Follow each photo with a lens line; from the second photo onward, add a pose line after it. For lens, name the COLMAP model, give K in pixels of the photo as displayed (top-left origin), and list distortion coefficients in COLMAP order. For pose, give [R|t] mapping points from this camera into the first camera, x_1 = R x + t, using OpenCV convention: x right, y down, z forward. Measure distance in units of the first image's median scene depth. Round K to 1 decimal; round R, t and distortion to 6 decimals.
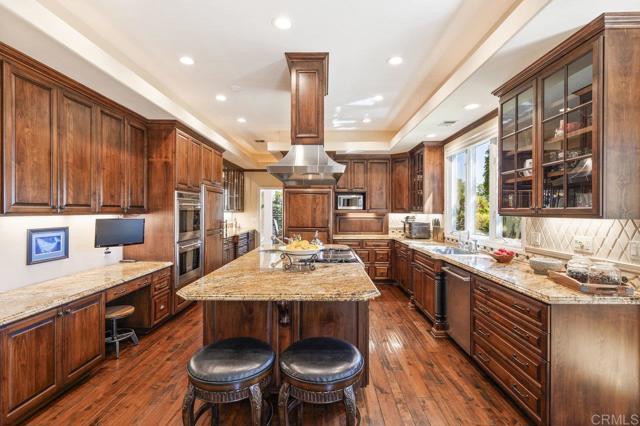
lens RADIAL K [[293.7, 0, 320.0], [0, 293.7, 213.0], [0, 0, 1]] dist [-0.000316, -0.000012]
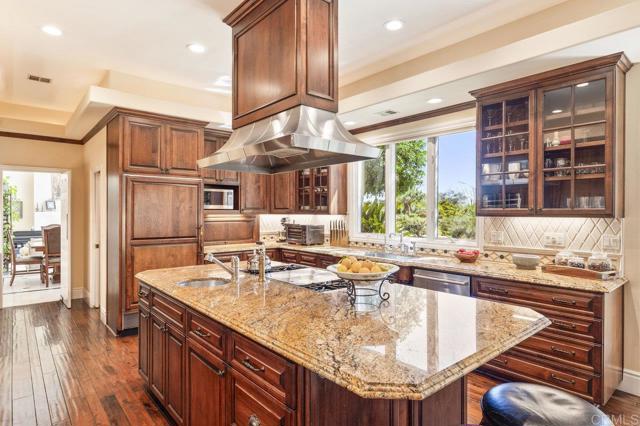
lens RADIAL K [[360.9, 0, 320.0], [0, 360.9, 213.0], [0, 0, 1]] dist [0.001501, 0.000248]
pose [[0.748879, -0.003897, 0.662696, -0.419231], [0.005553, 0.999985, -0.000394, -0.002325], [-0.662684, 0.003975, 0.748889, 0.296522]]
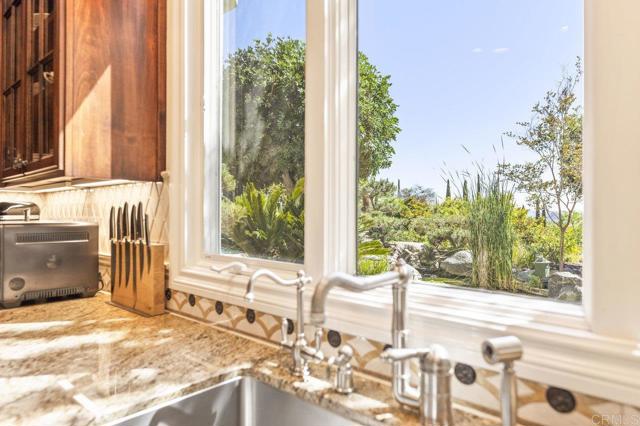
lens RADIAL K [[407.8, 0, 320.0], [0, 407.8, 213.0], [0, 0, 1]] dist [0.005461, 0.001264]
pose [[0.657211, 0.000348, 0.753707, 0.320971], [0.004461, 0.999981, -0.004351, 0.033904], [-0.753693, 0.006222, 0.657197, 0.853243]]
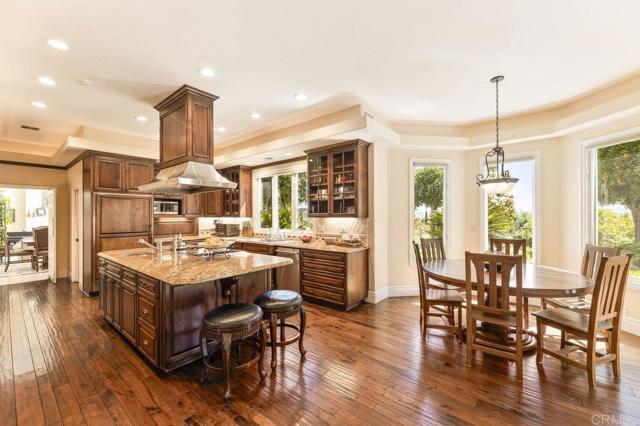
lens RADIAL K [[259.4, 0, 323.2], [0, 259.4, 214.7], [0, 0, 1]] dist [-0.000570, -0.000020]
pose [[0.614426, -0.004048, 0.788964, -0.440115], [0.012859, 0.999905, -0.004884, 0.001061], [-0.788870, 0.013146, 0.614420, -0.066481]]
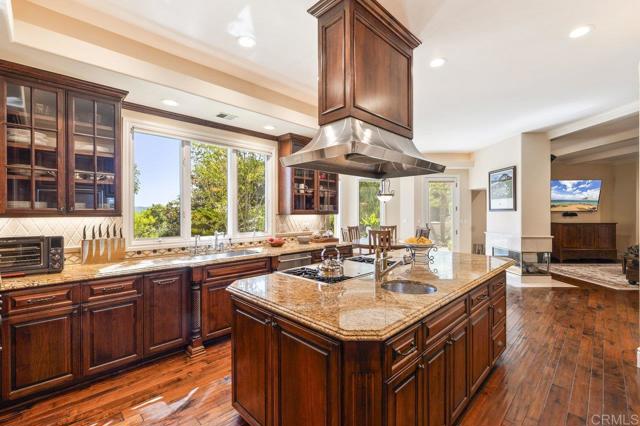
lens RADIAL K [[283.6, 0, 330.8], [0, 283.6, 212.4], [0, 0, 1]] dist [0.000752, 0.000072]
pose [[-0.735312, -0.005110, 0.677709, -0.383910], [0.000743, 0.999965, 0.008345, -0.010637], [-0.677728, 0.006640, -0.735283, 1.353837]]
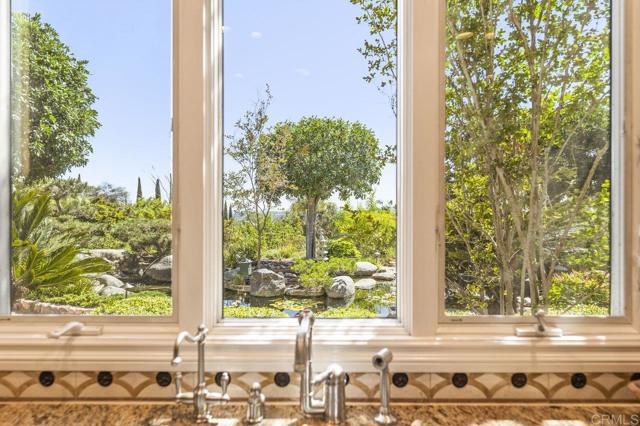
lens RADIAL K [[419.4, 0, 320.0], [0, 419.4, 213.0], [0, 0, 1]] dist [0.004054, -0.000499]
pose [[-0.001732, -0.003116, 0.999994, 0.234921], [0.008952, 0.999955, 0.003132, -0.001334], [-0.999958, 0.008958, -0.001704, 0.936106]]
